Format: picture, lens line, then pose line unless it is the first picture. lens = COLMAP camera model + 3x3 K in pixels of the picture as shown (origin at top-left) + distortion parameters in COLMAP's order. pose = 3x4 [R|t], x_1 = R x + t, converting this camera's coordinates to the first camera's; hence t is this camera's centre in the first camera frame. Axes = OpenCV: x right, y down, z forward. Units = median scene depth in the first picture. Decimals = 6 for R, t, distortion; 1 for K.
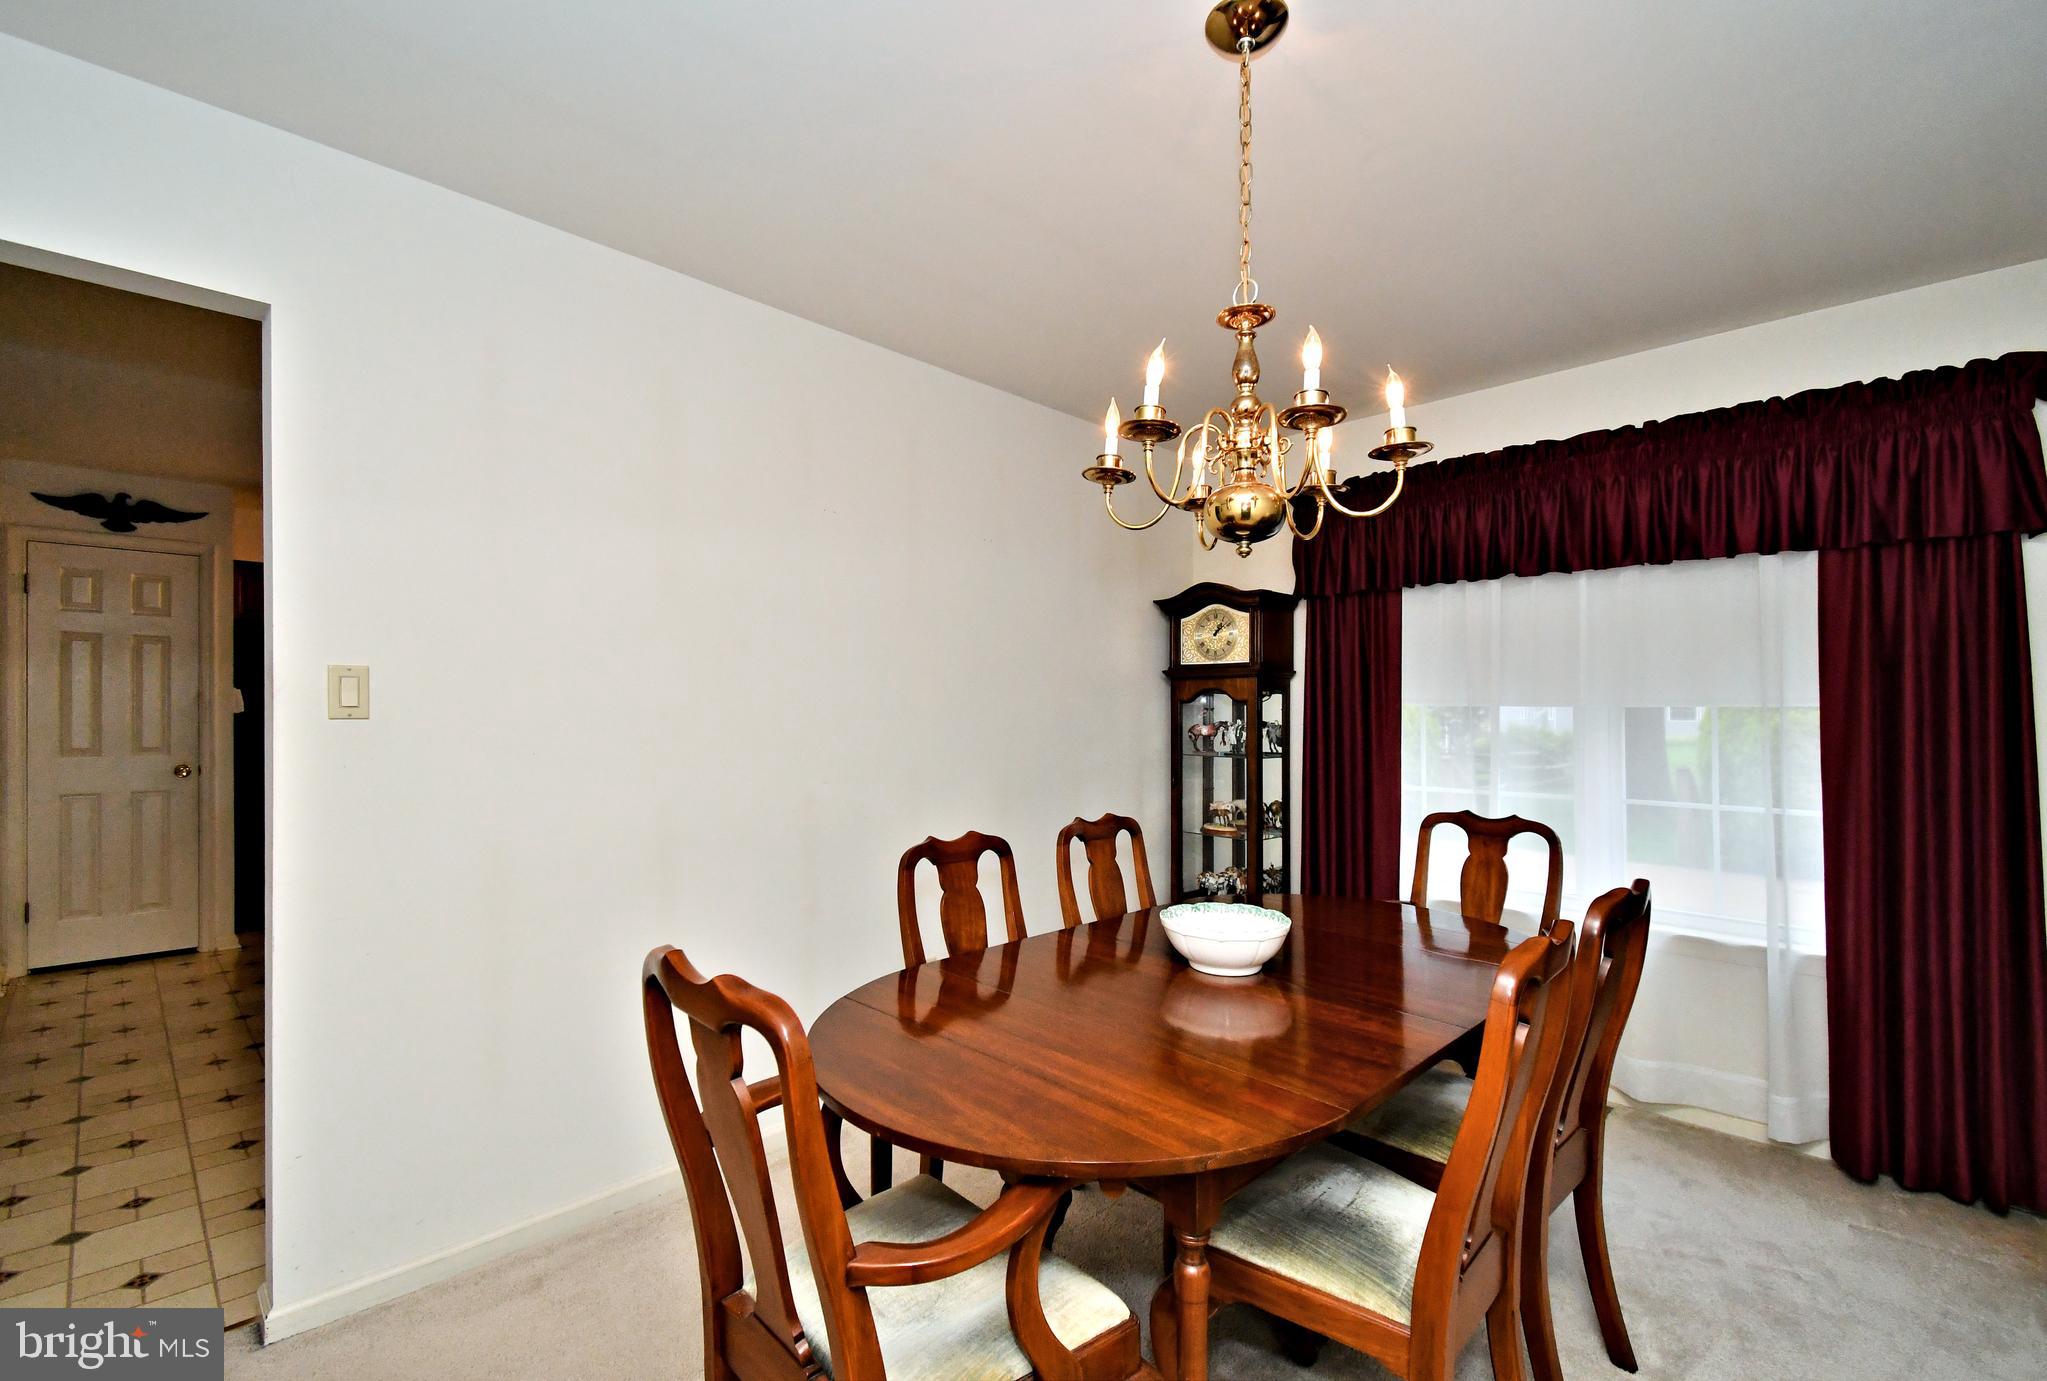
lens RADIAL K [[917.1, 0, 1035.5], [0, 917.1, 721.7], [0, 0, 1]] dist [-0.003045, -0.000289]
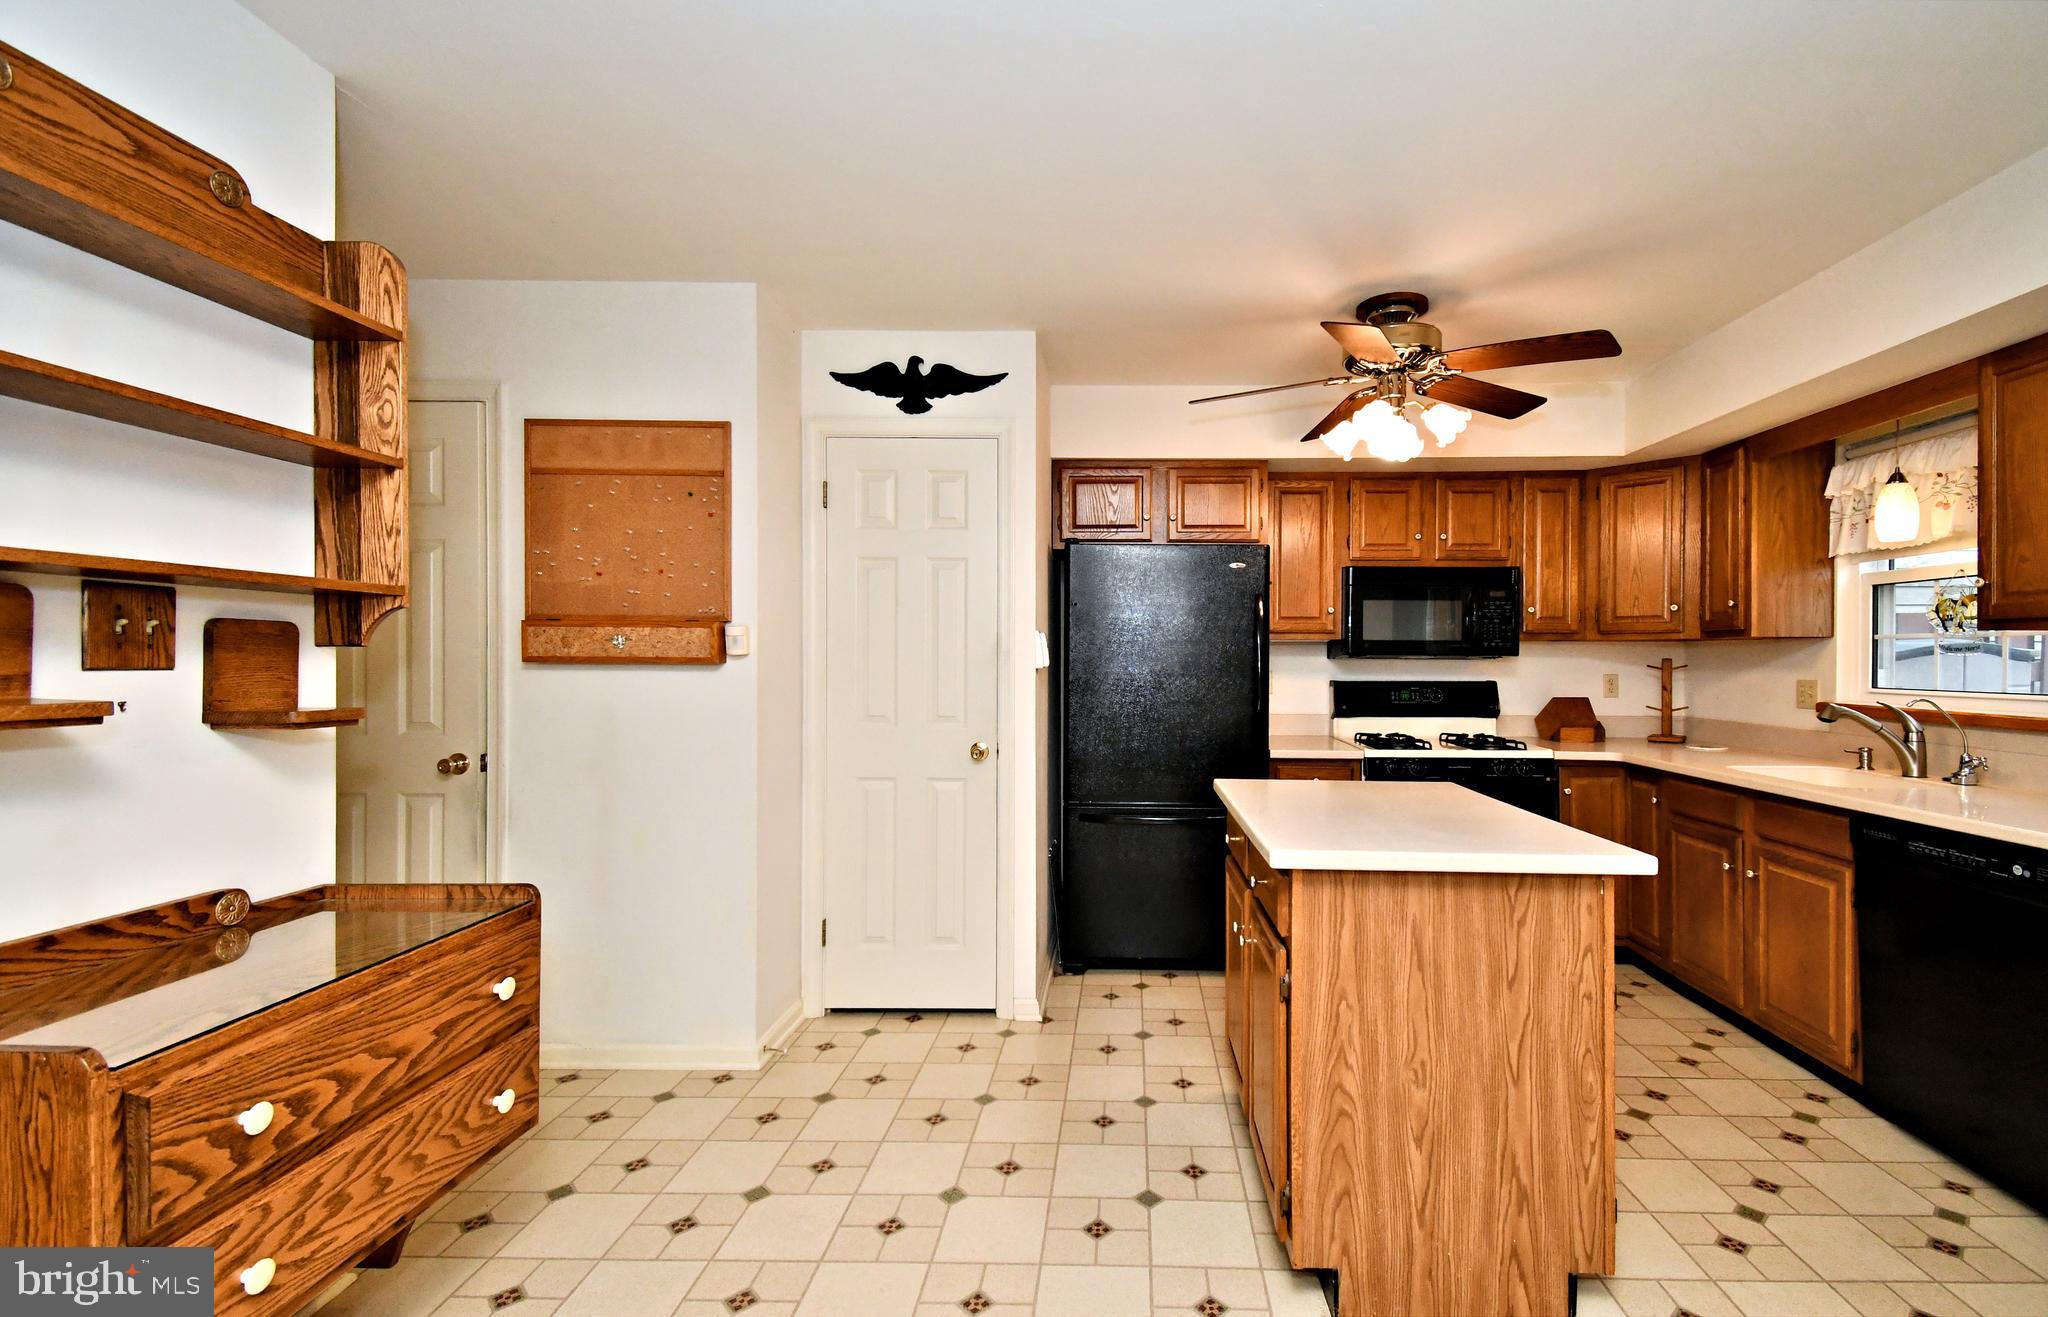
lens RADIAL K [[892.4, 0, 1095.1], [0, 892.4, 661.5], [0, 0, 1]] dist [0.023936, -0.011388]
pose [[0.683620, 0.009817, -0.729772, -0.388731], [-0.006337, 0.999952, 0.007515, -0.020472], [0.729811, -0.000512, 0.683649, 0.621770]]
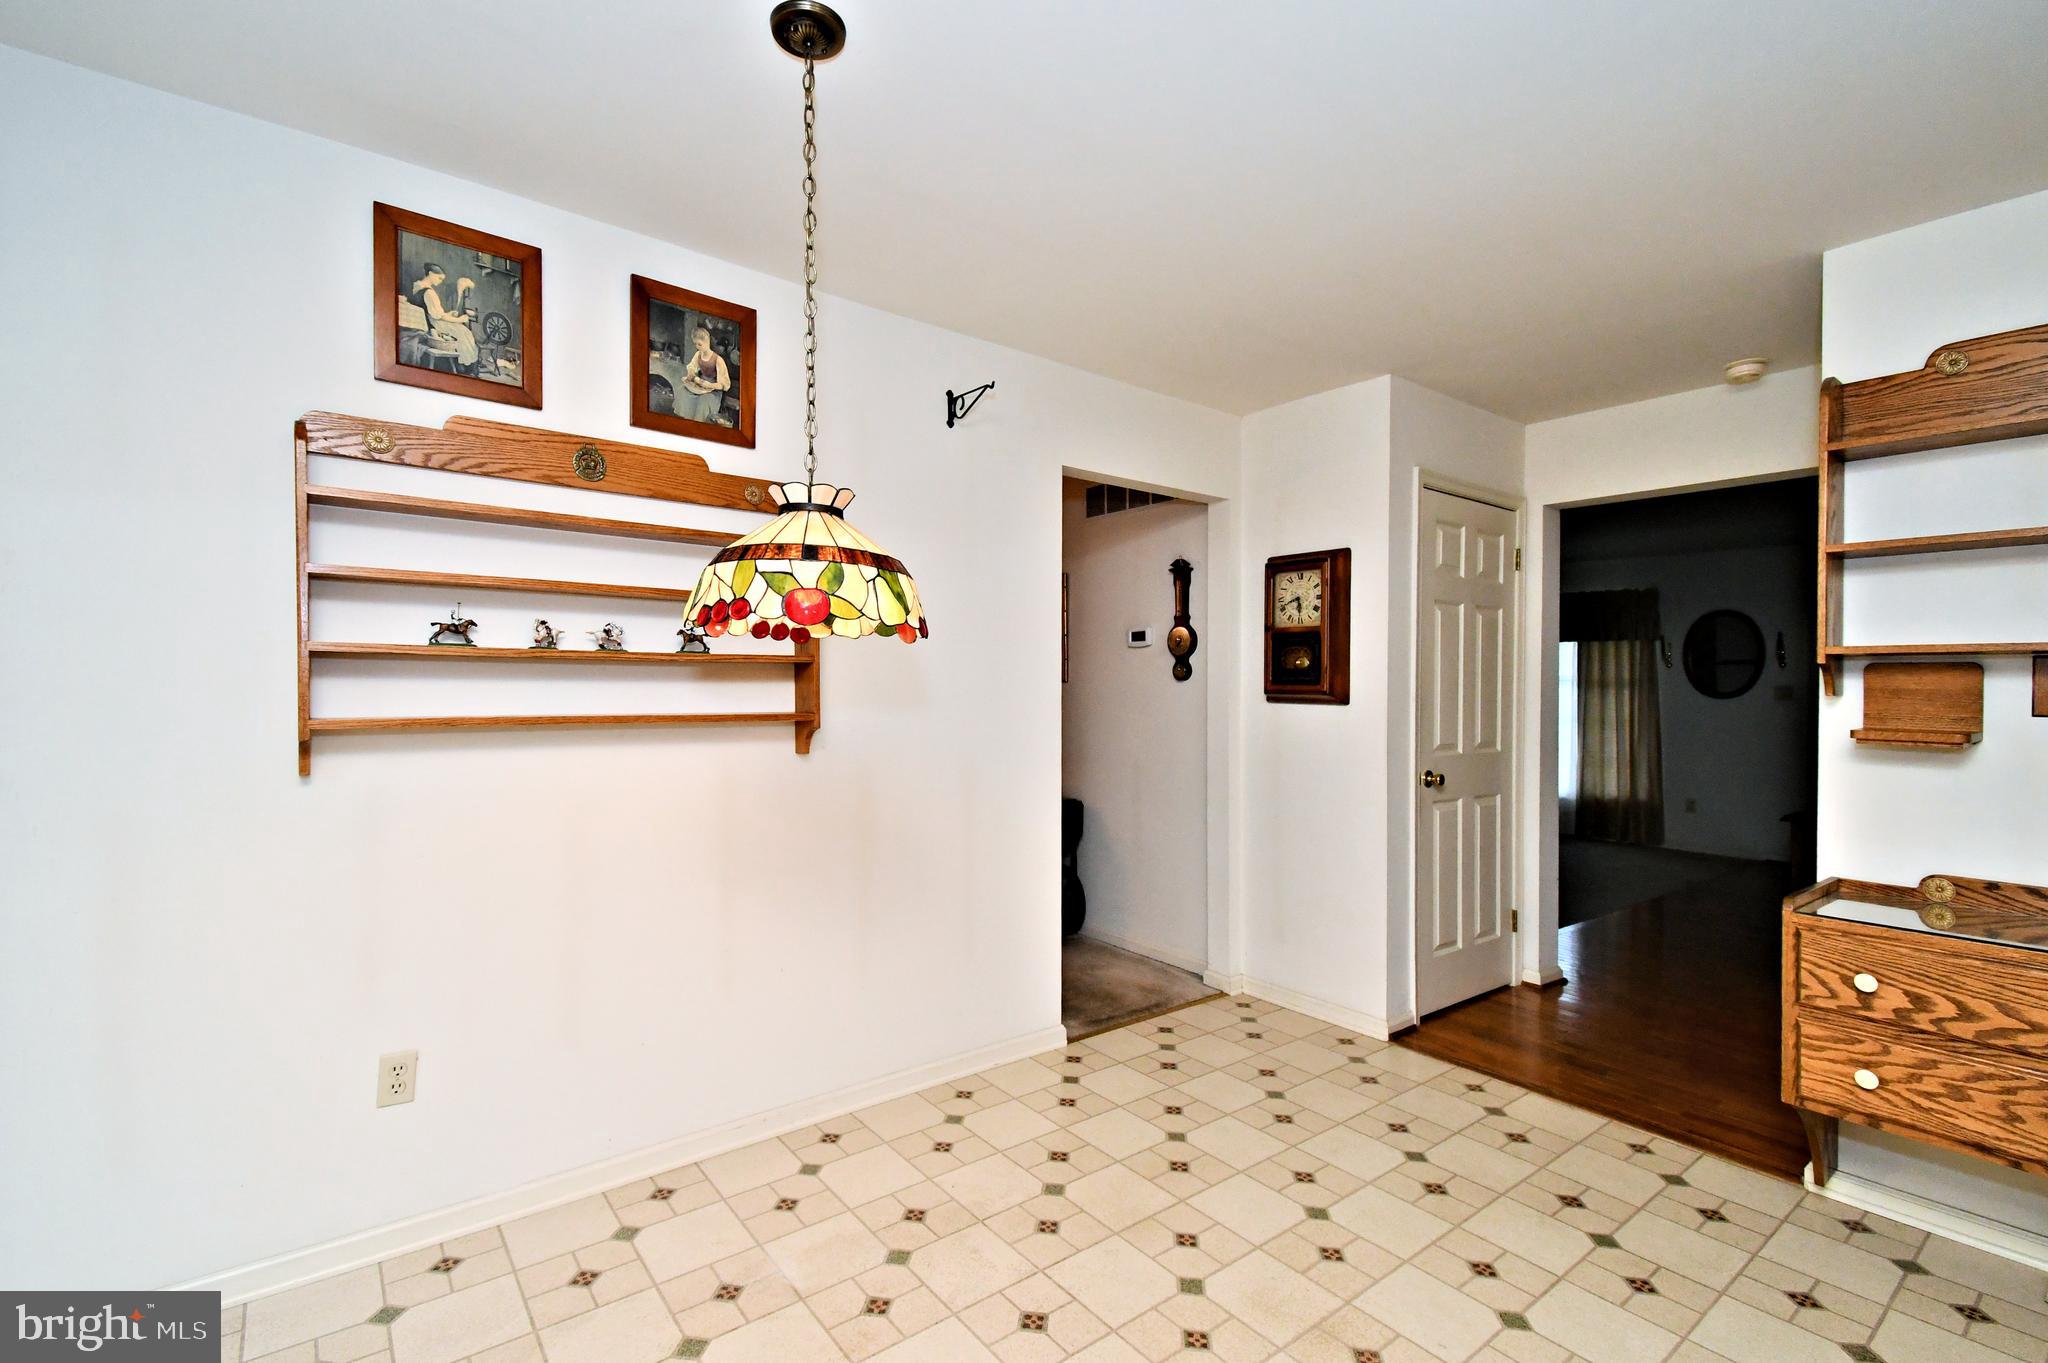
lens RADIAL K [[907.1, 0, 1006.5], [0, 907.1, 702.5], [0, 0, 1]] dist [0.033334, -0.015109]
pose [[-0.991225, -0.010754, 0.131745, -0.388713], [-0.008934, 0.999856, 0.014397, -0.023269], [-0.131881, 0.013093, -0.991179, 1.120736]]
